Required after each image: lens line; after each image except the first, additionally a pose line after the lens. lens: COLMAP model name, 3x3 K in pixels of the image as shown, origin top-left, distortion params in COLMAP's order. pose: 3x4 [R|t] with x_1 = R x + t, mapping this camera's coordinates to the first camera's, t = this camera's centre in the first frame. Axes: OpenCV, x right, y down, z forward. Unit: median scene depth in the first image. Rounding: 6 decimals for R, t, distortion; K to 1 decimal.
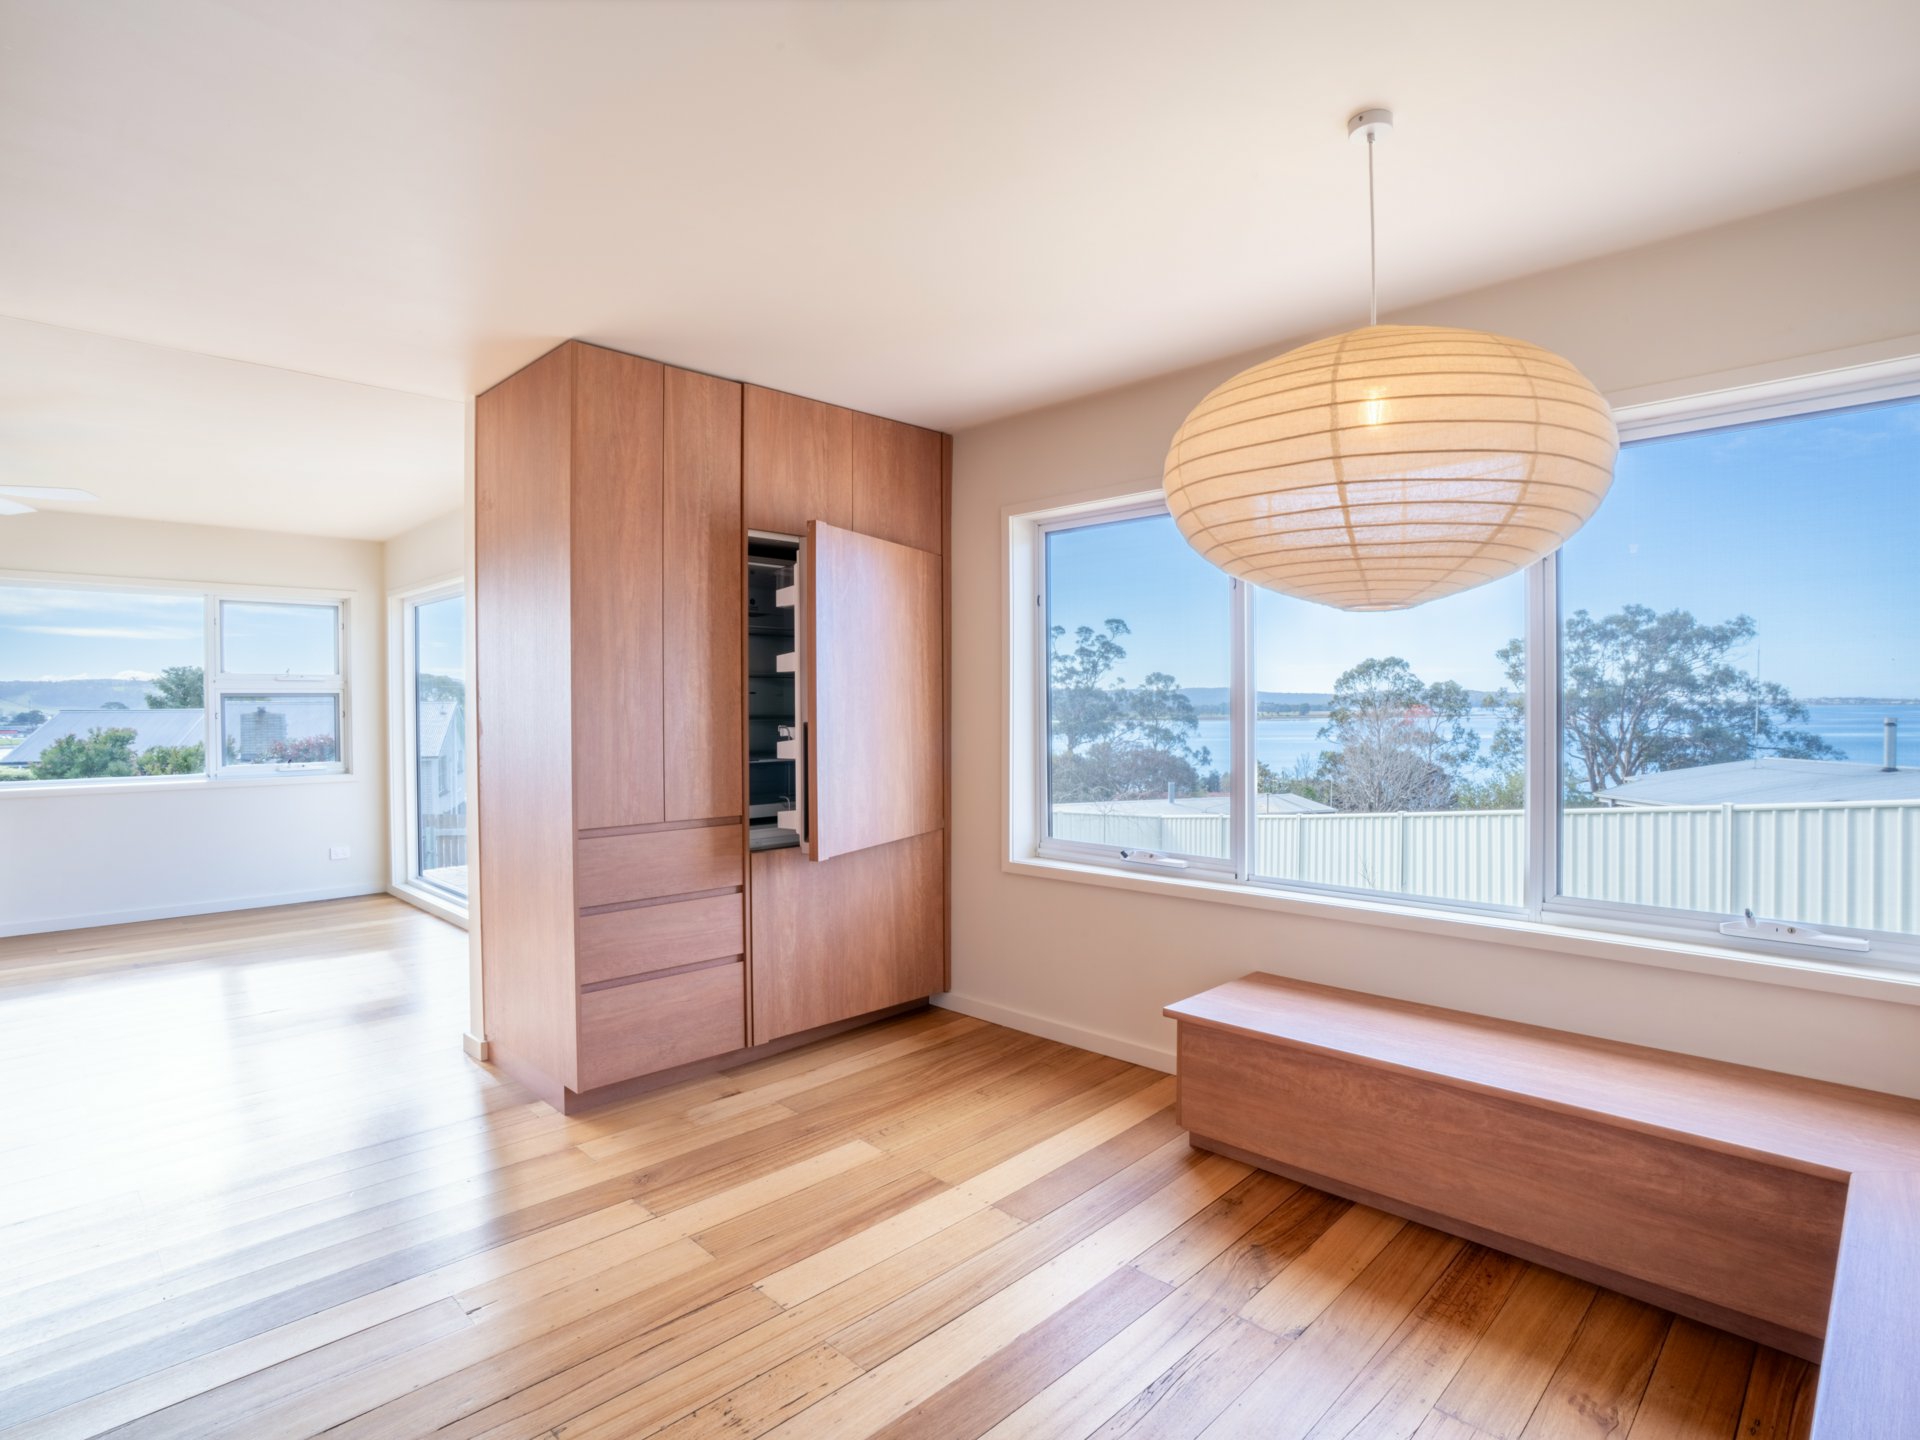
lens RADIAL K [[995.5, 0, 960.0], [0, 995.5, 720.0], [0, 0, 1]] dist [-0.017073, 0.000215]
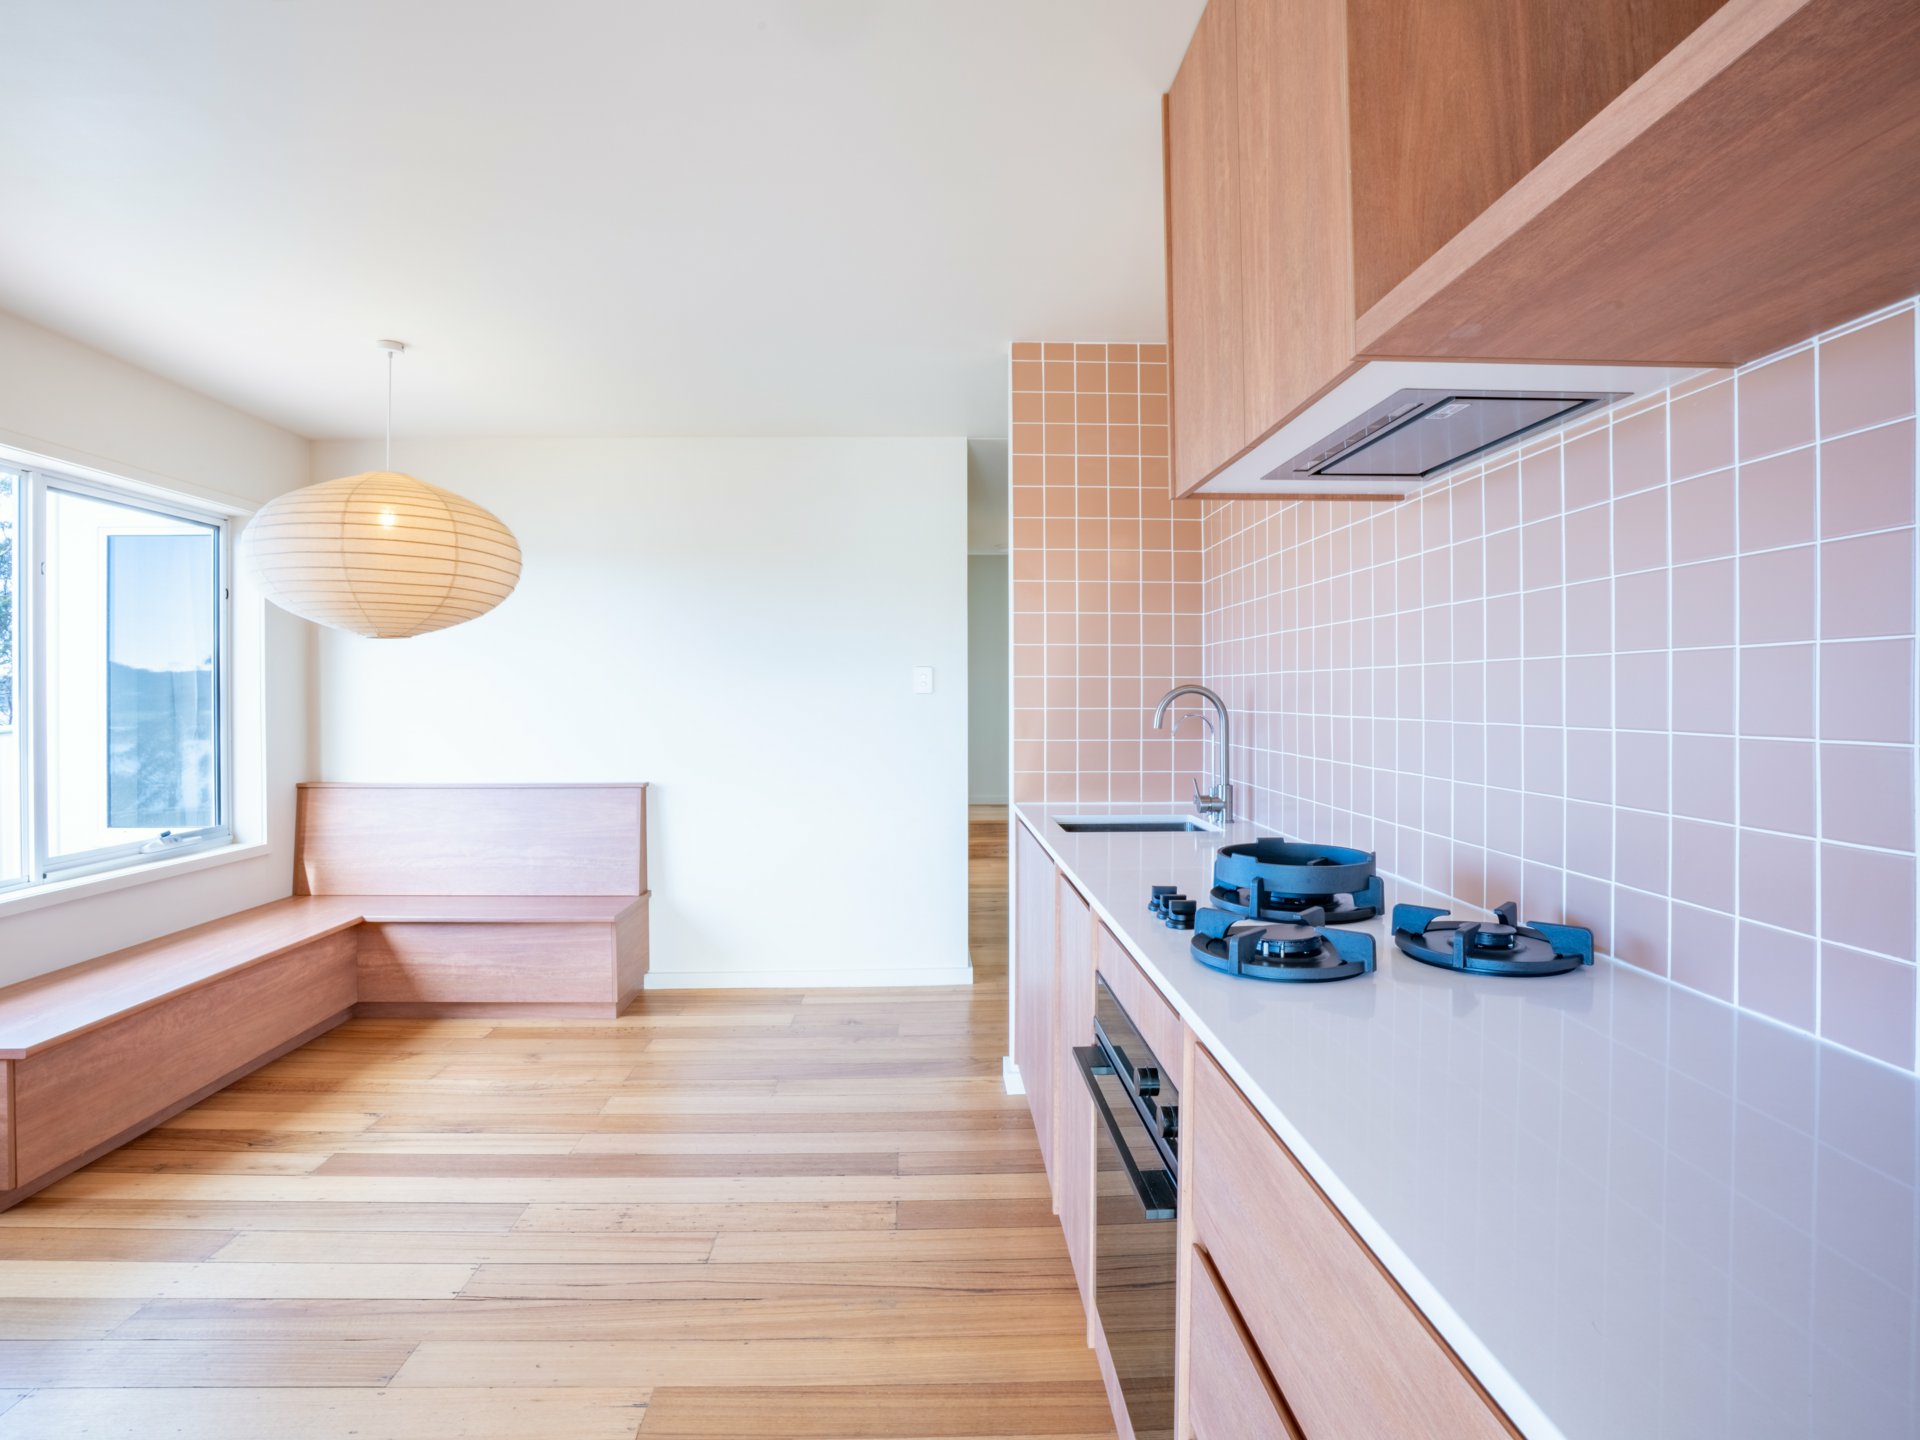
lens RADIAL K [[995.5, 0, 960.0], [0, 995.5, 720.0], [0, 0, 1]] dist [-0.017073, 0.000215]
pose [[-0.737827, -0.003160, 0.674982, -1.155235], [0.018588, 0.999515, 0.024997, 0.002834], [-0.674734, 0.030990, -0.737410, 1.298697]]
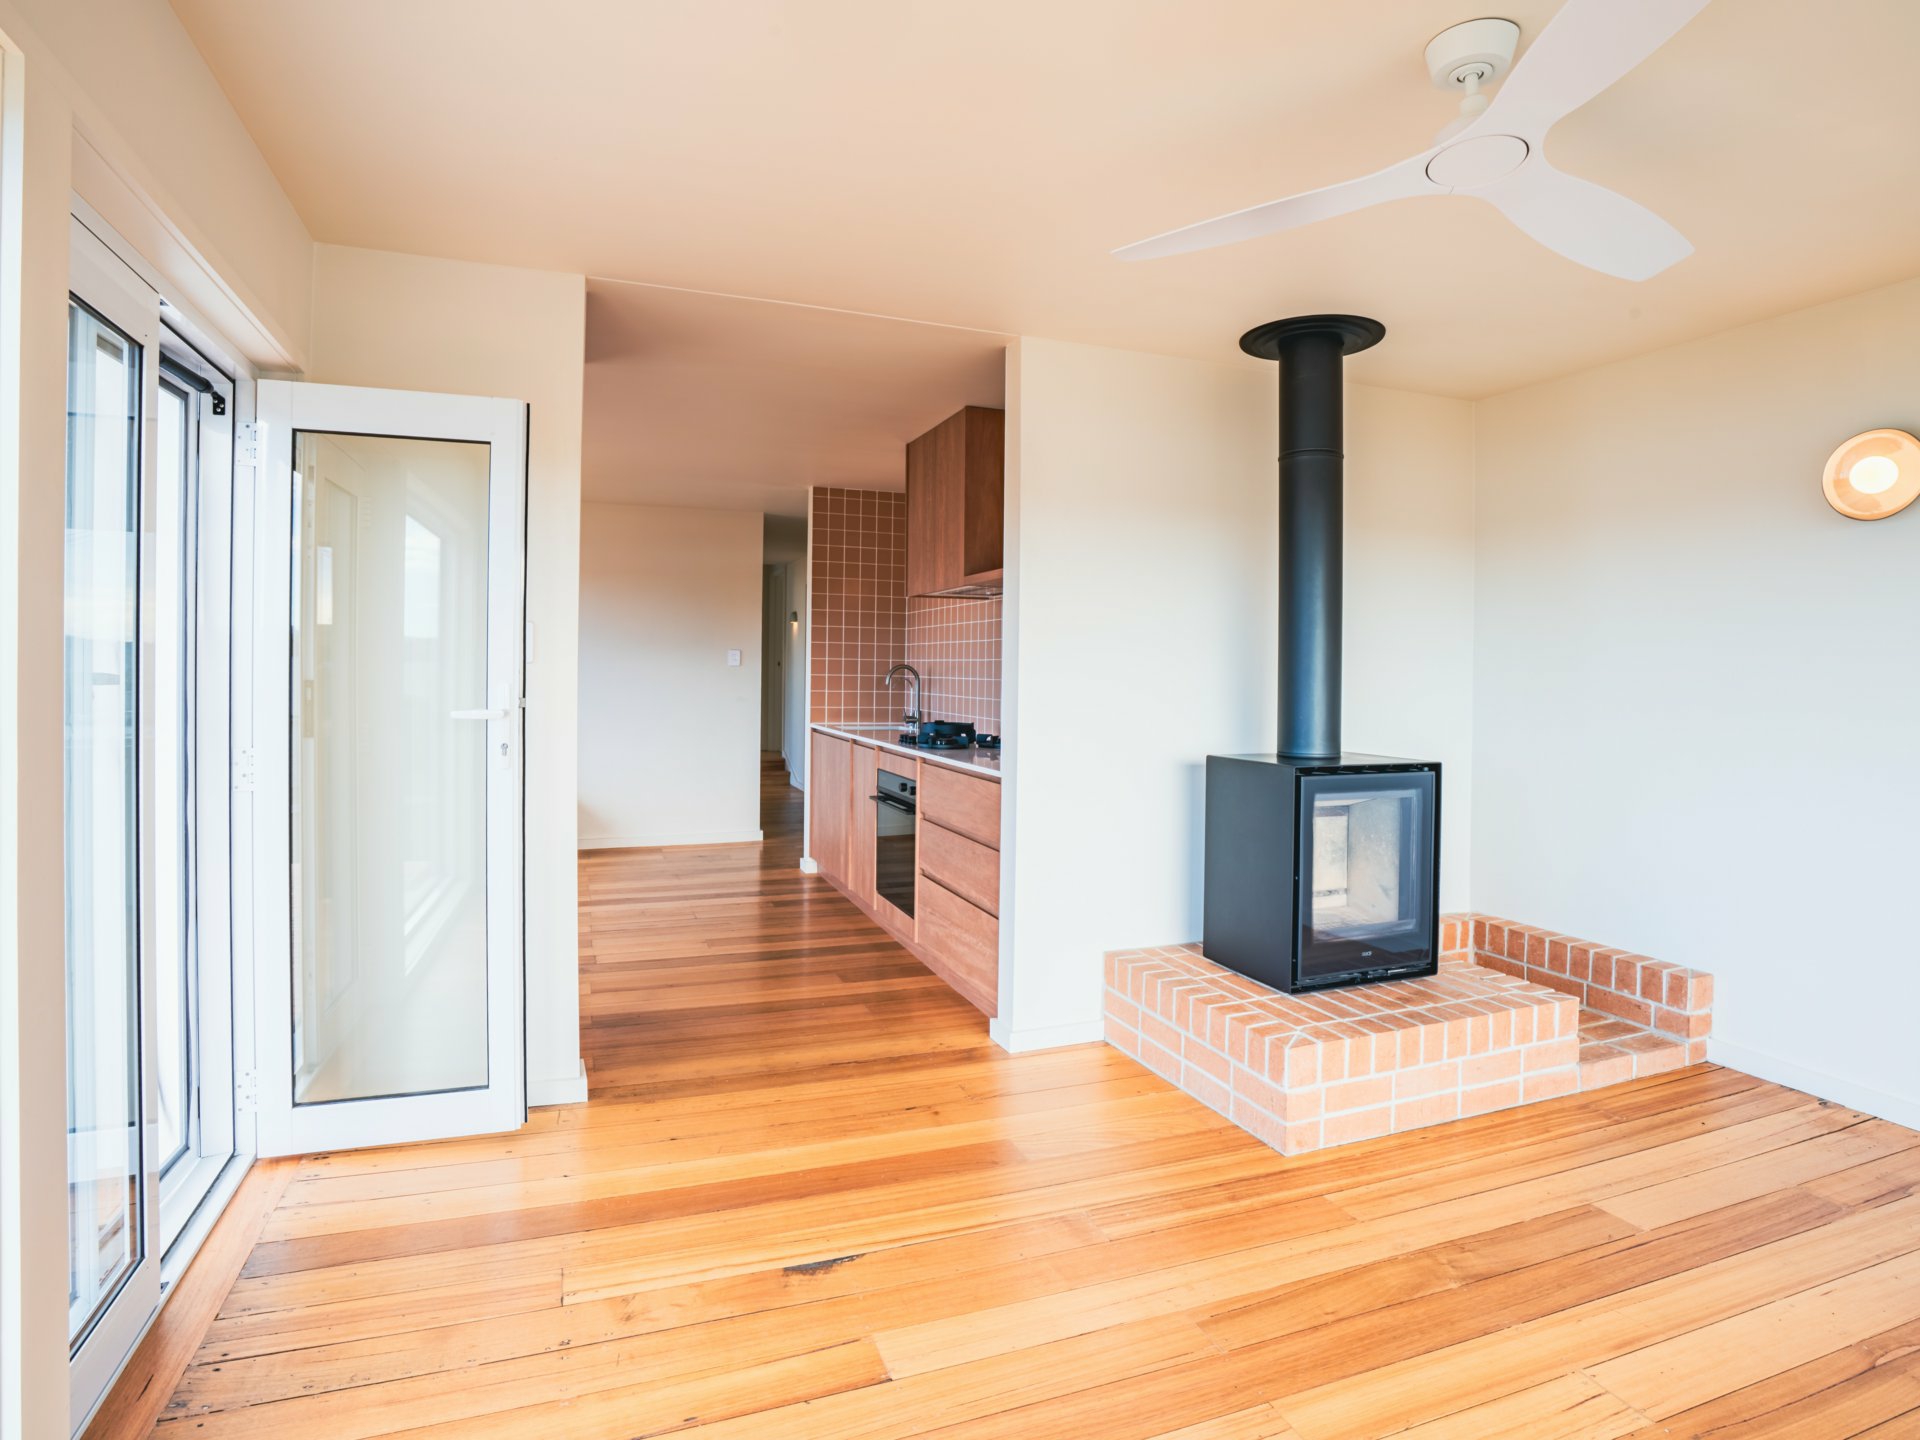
lens RADIAL K [[1101.1, 0, 960.0], [0, 1101.1, 720.0], [0, 0, 1]] dist [-0.000906, -0.000028]
pose [[-0.919488, -0.021007, 0.392557, -1.863855], [-0.003678, 0.998987, 0.044844, 0.012047], [-0.393102, 0.039789, -0.918634, 2.916260]]
